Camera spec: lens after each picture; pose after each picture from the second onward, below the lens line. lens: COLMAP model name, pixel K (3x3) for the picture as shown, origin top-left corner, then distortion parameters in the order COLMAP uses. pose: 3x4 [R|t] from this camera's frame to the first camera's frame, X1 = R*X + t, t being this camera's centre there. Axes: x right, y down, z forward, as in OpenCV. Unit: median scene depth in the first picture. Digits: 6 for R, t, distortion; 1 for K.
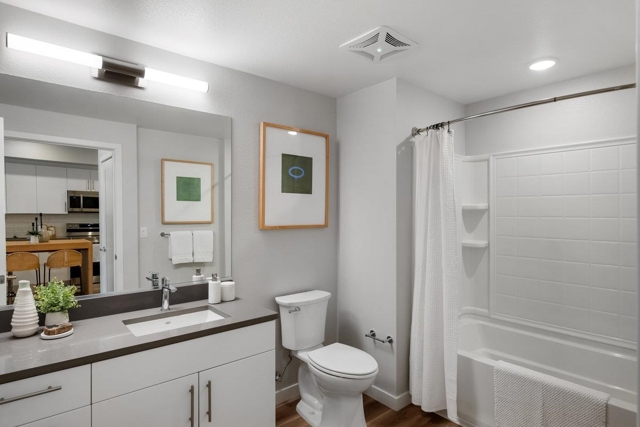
lens RADIAL K [[349.2, 0, 320.4], [0, 349.2, 213.8], [0, 0, 1]] dist [-0.006055, 0.004437]
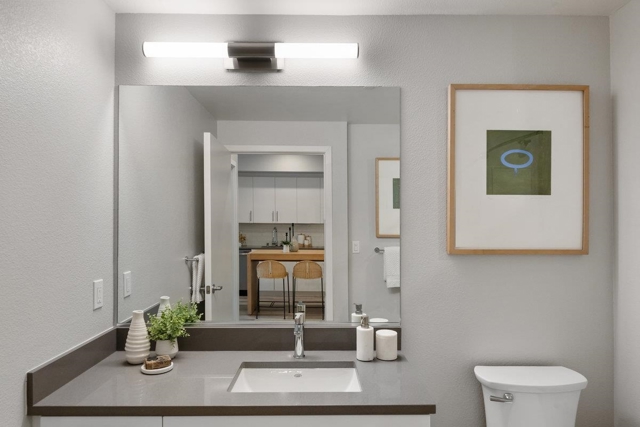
lens RADIAL K [[423.1, 0, 319.3], [0, 423.1, 214.0], [0, 0, 1]] dist [0.015227, -0.005495]
pose [[0.773203, -0.010196, -0.634077, 0.127628], [-0.003436, 0.999789, -0.020267, -0.009830], [0.634150, 0.017849, 0.773004, 0.236134]]
